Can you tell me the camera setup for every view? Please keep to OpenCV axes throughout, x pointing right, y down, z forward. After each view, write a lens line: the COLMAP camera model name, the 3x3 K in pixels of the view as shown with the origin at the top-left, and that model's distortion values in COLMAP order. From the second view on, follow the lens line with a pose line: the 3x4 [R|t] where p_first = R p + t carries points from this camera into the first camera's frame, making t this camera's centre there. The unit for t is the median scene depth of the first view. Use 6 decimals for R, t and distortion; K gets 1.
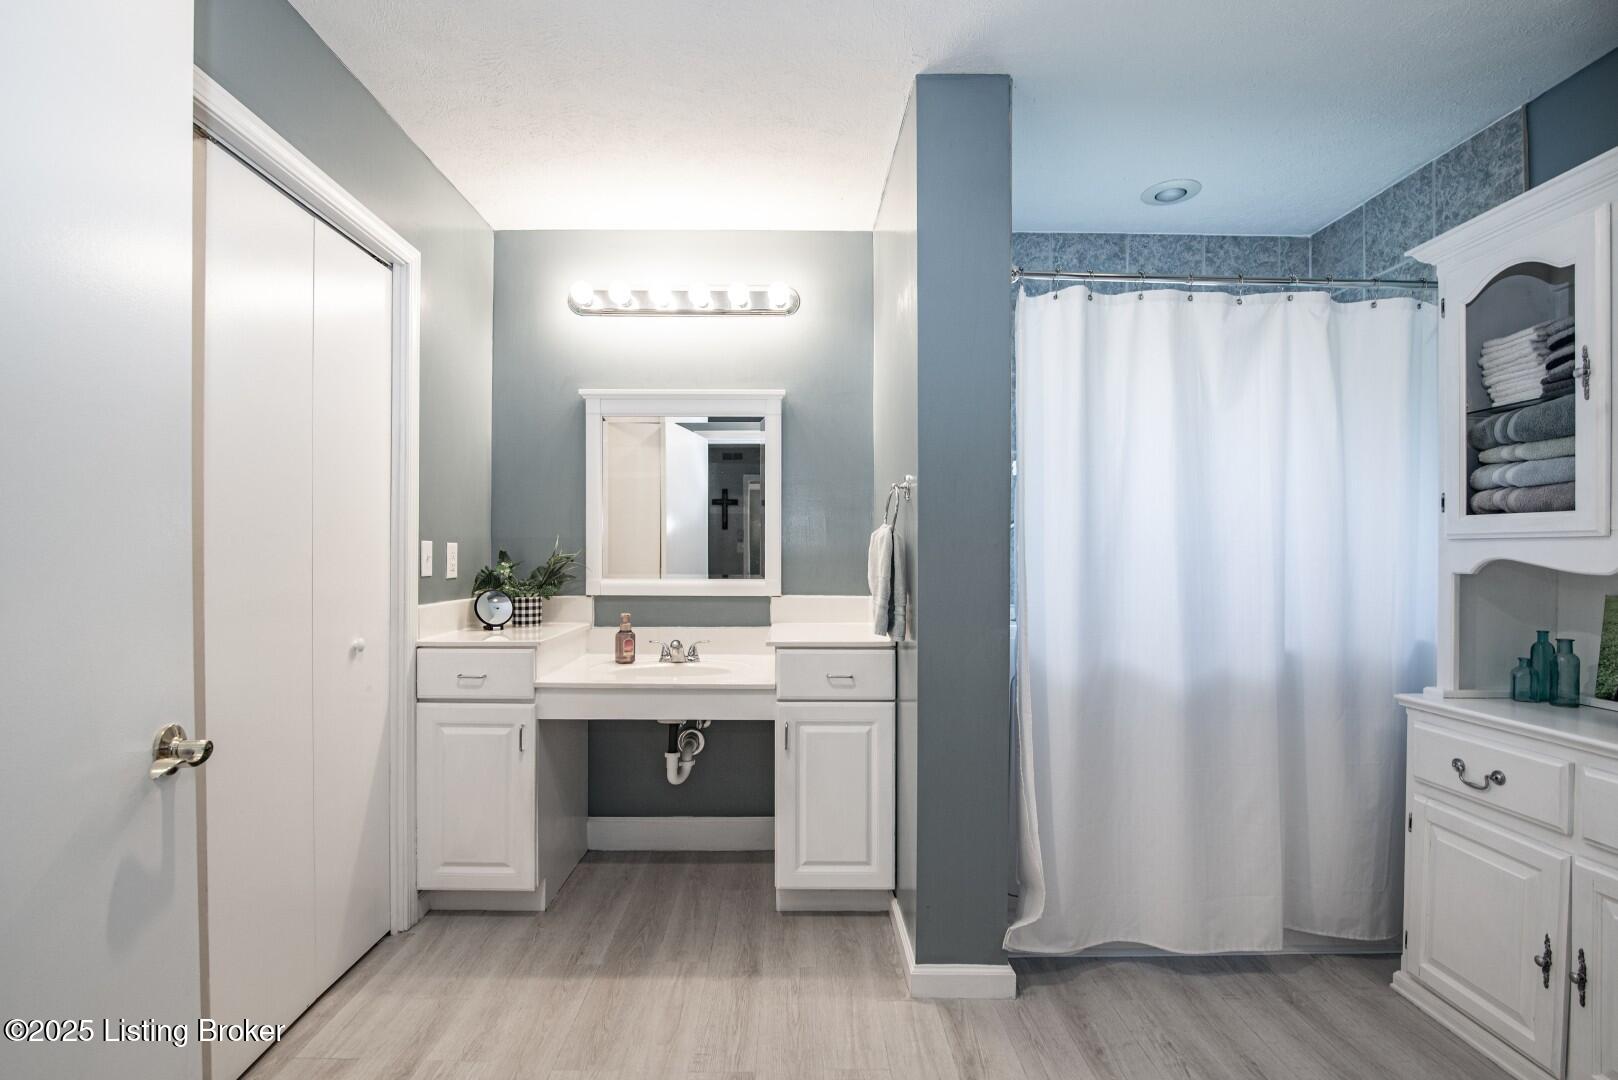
lens RADIAL K [[750.6, 0, 788.5], [0, 750.6, 558.7], [0, 0, 1]] dist [-0.014524, 0.000060]
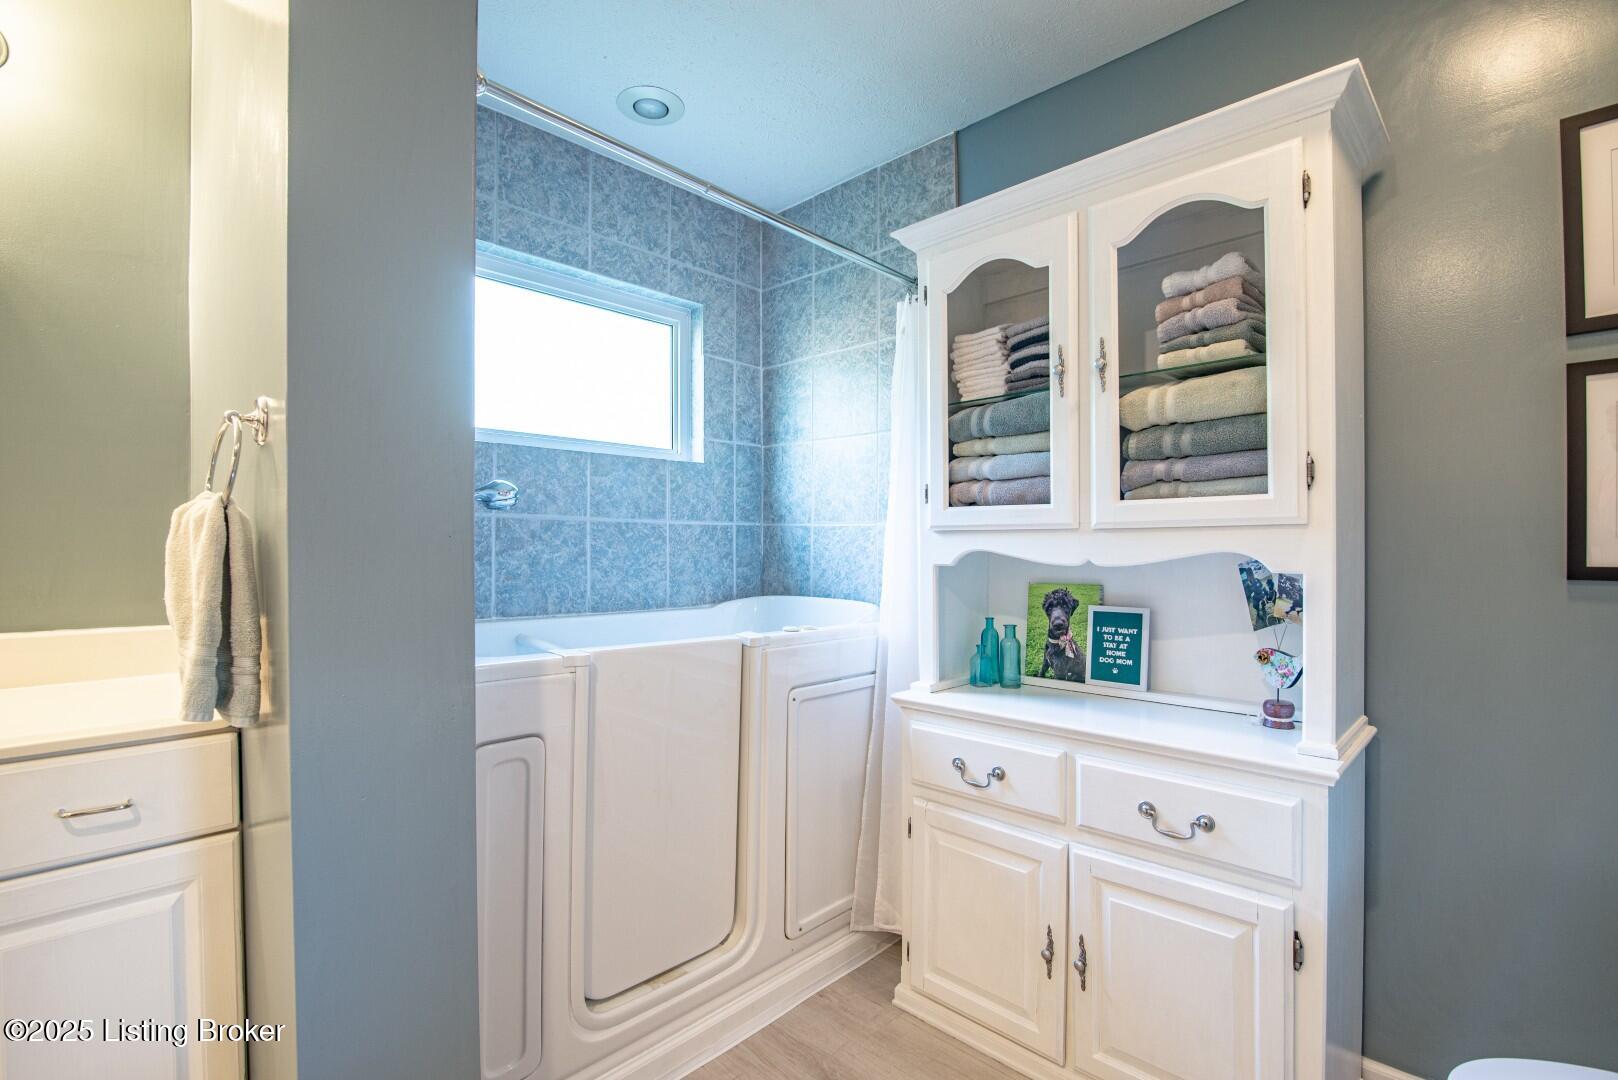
lens RADIAL K [[745.4, 0, 803.5], [0, 745.4, 547.5], [0, 0, 1]] dist [-0.020562, 0.000571]
pose [[0.701927, -0.006881, 0.712216, 0.061275], [0.009359, 0.999956, 0.000438, -0.006009], [-0.712188, 0.006358, 0.701960, 0.396667]]
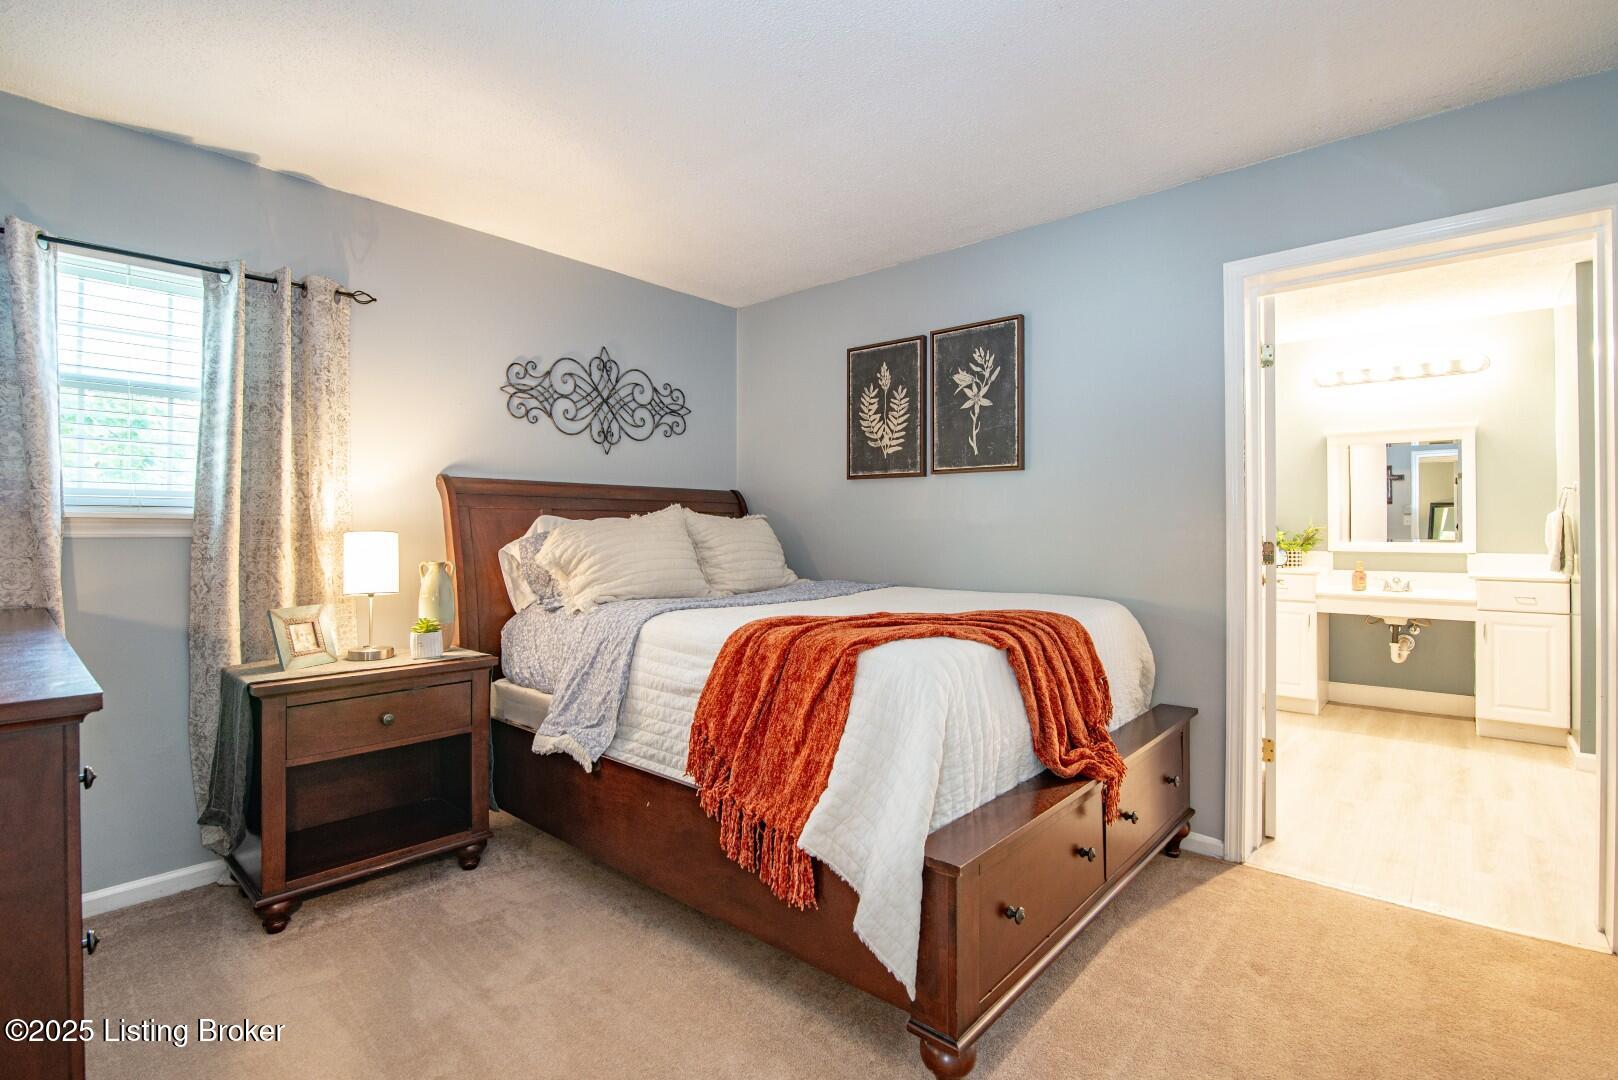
lens RADIAL K [[753.3, 0, 812.6], [0, 753.3, 525.6], [0, 0, 1]] dist [-0.018239, 0.000542]
pose [[0.755457, -0.005916, -0.655171, -0.058513], [-0.001291, 0.999944, -0.010517, 0.013492], [0.655196, 0.008791, 0.755407, -1.532717]]
